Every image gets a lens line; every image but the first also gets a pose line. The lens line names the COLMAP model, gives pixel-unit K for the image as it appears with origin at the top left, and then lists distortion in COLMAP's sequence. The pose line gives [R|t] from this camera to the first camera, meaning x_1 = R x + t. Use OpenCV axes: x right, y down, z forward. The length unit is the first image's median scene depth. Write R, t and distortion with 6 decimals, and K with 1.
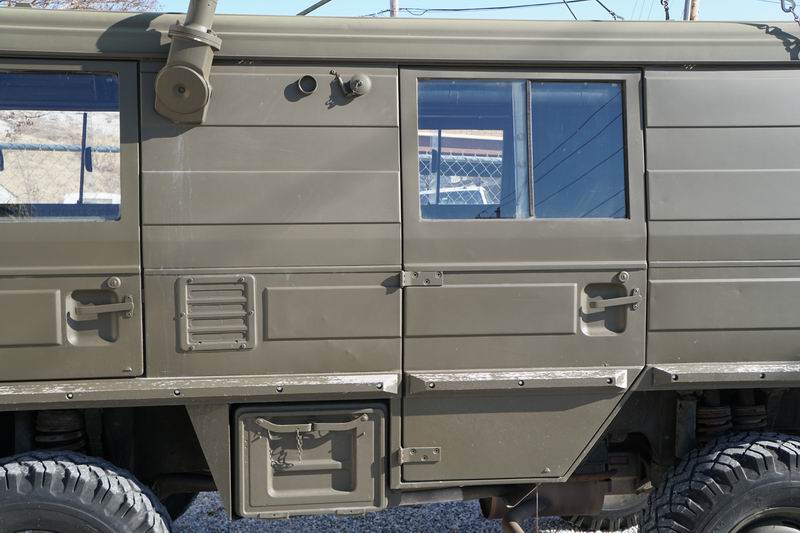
lens RADIAL K [[982.6, 0, 403.0], [0, 982.6, 270.6], [0, 0, 1]] dist [0.075640, 0.000000]
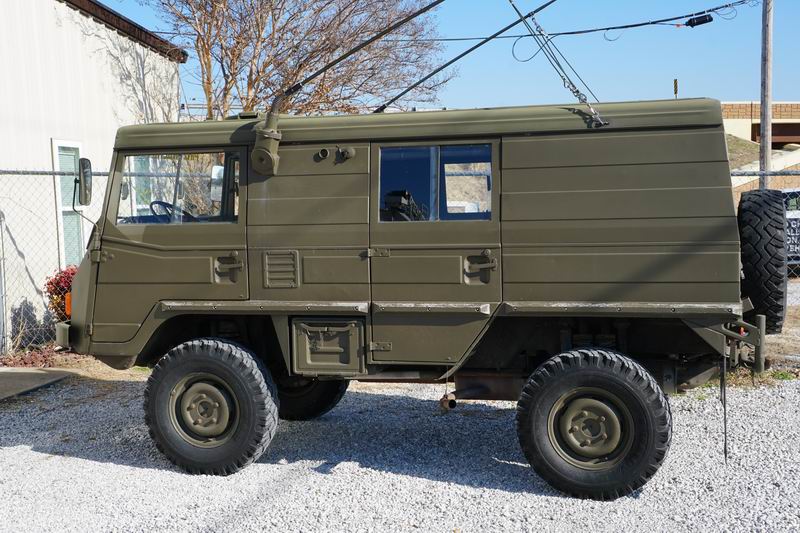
lens RADIAL K [[1063.9, 0, 401.3], [0, 1063.9, 264.5], [0, 0, 1]] dist [0.070522, 0.000000]
pose [[0.921990, 0.006444, -0.387159, 0.852219], [-0.010457, 0.999911, -0.008259, 0.047624], [0.387072, 0.011664, 0.921976, -0.877900]]
